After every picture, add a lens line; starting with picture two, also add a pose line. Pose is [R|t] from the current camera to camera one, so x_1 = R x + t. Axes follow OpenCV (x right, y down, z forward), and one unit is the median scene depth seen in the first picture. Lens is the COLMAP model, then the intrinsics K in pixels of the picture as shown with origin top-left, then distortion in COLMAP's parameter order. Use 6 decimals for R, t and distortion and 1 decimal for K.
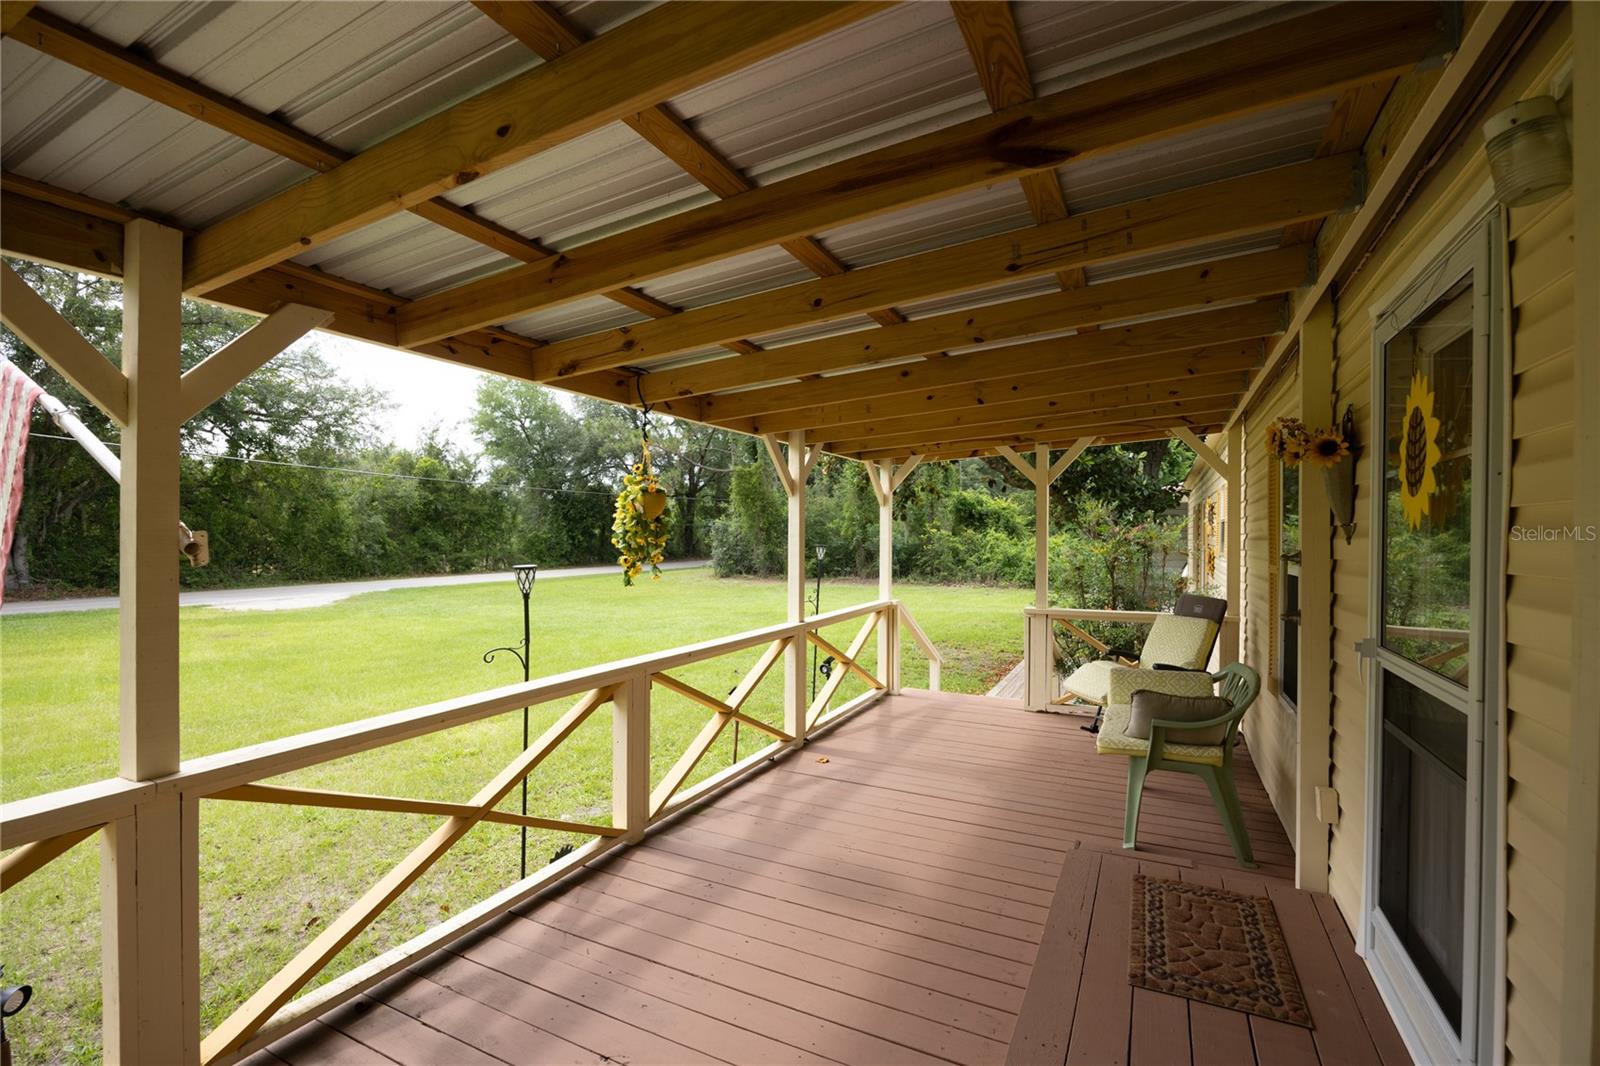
lens RADIAL K [[699.7, 0, 805.9], [0, 699.7, 536.6], [0, 0, 1]] dist [-0.008378, -0.000227]
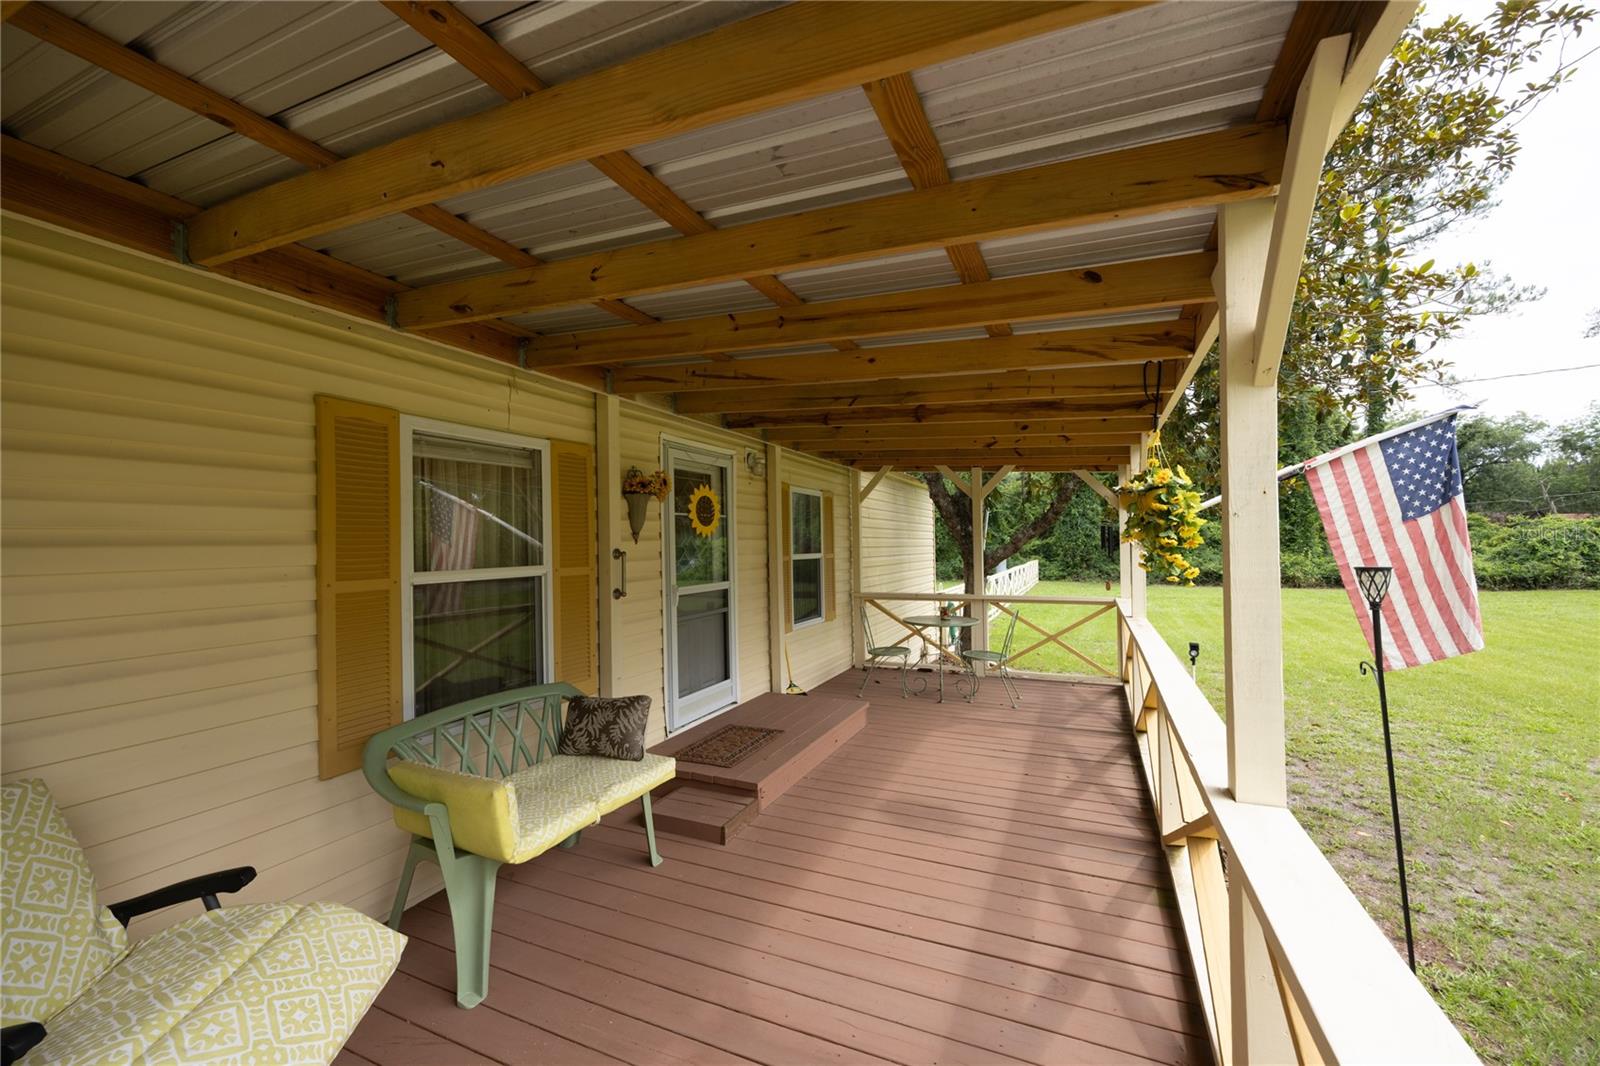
lens RADIAL K [[639.2, 0, 803.1], [0, 639.2, 533.5], [0, 0, 1]] dist [0.008099, 0.000107]
pose [[-0.999349, 0.000793, -0.036063, 0.256019], [0.001261, 0.999915, -0.012946, 0.003301], [0.036050, -0.012983, -0.999266, 1.642393]]
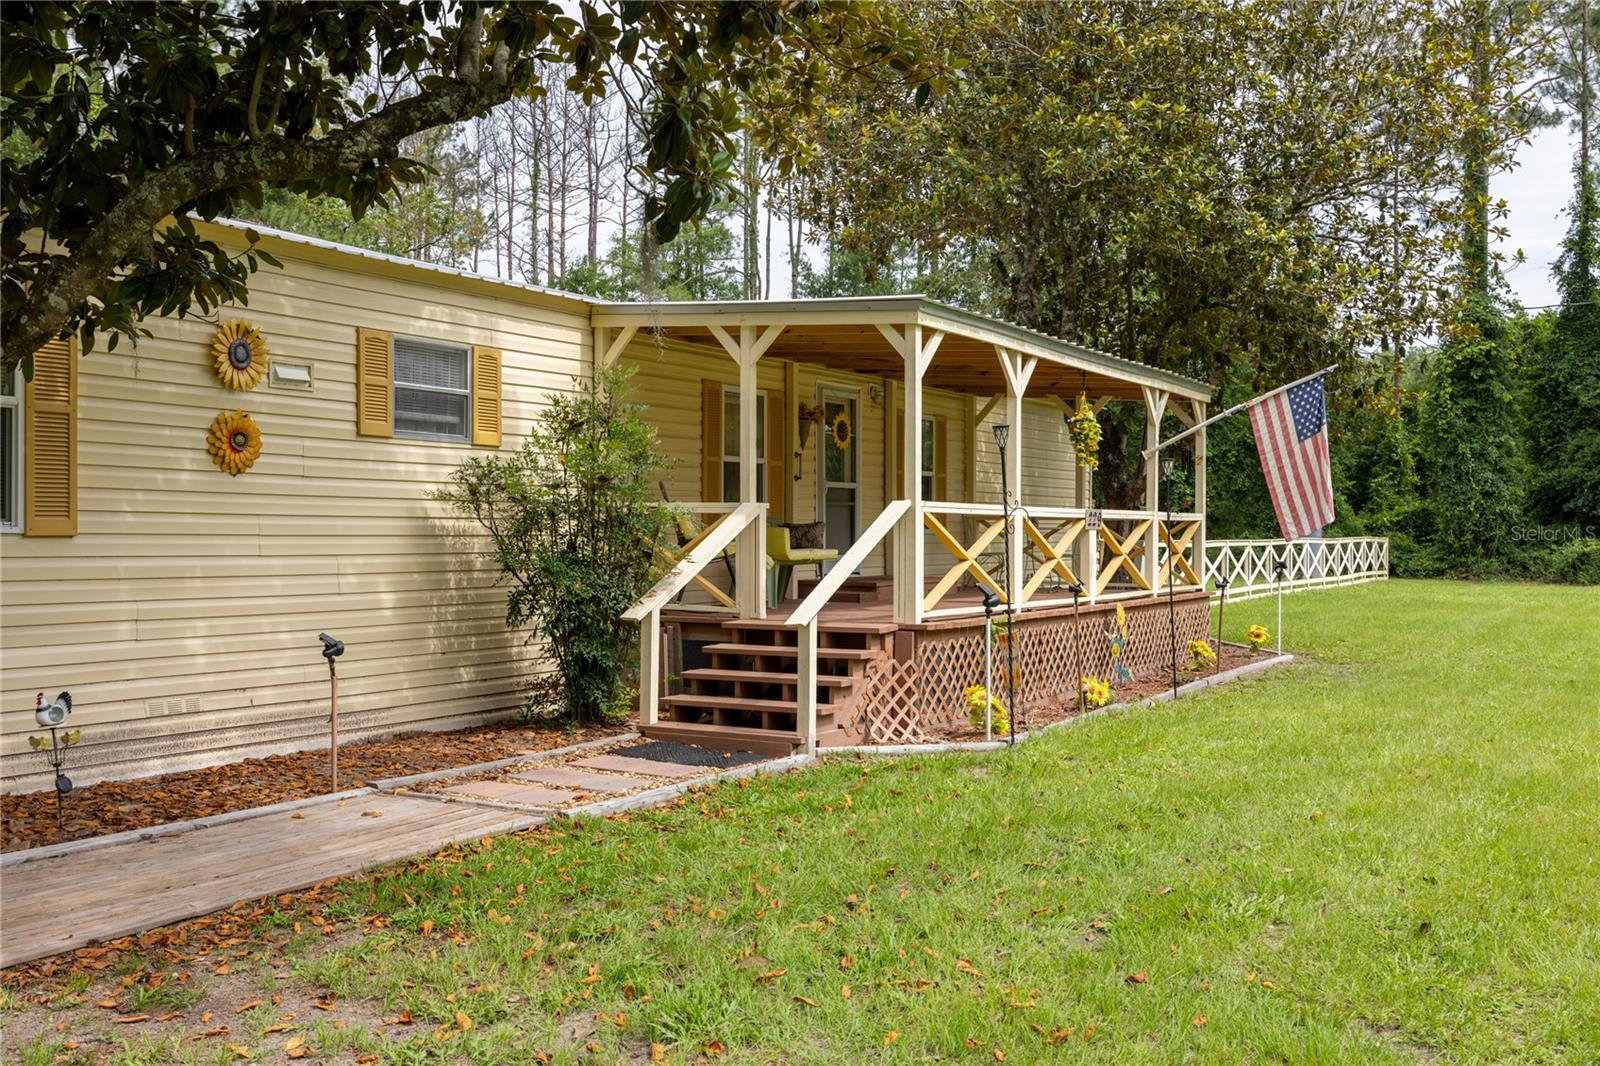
lens RADIAL K [[1545.4, 0, 808.3], [0, 1545.4, 534.2], [0, 0, 1]] dist [-0.002890, 0.000000]
pose [[-0.997560, -0.017408, 0.067615, 0.200490], [-0.016729, 0.999804, 0.010590, 0.179181], [-0.067786, 0.009433, -0.997655, 4.564590]]
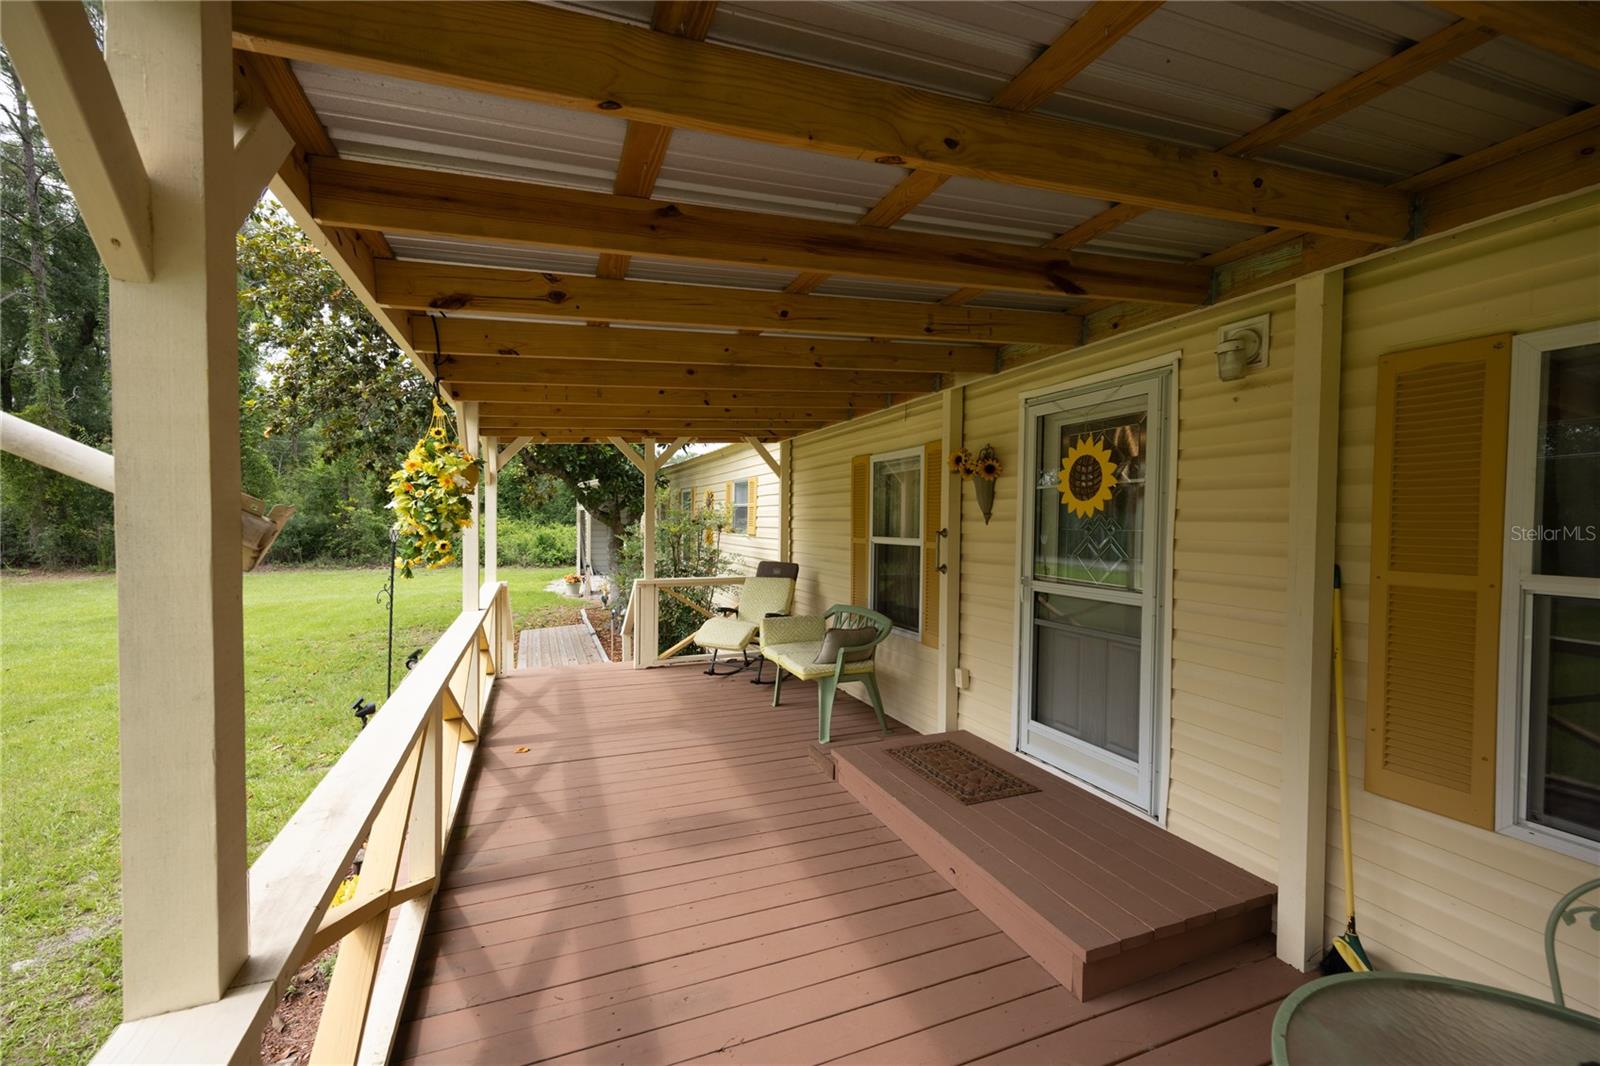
lens RADIAL K [[639.2, 0, 790.4], [0, 639.2, 531.8], [0, 0, 1]] dist [0.008099, 0.000107]
pose [[0.678096, -0.010238, 0.734902, -0.442730], [-0.007335, 0.999759, 0.020696, -0.000621], [-0.734937, -0.019425, 0.677857, 0.165856]]
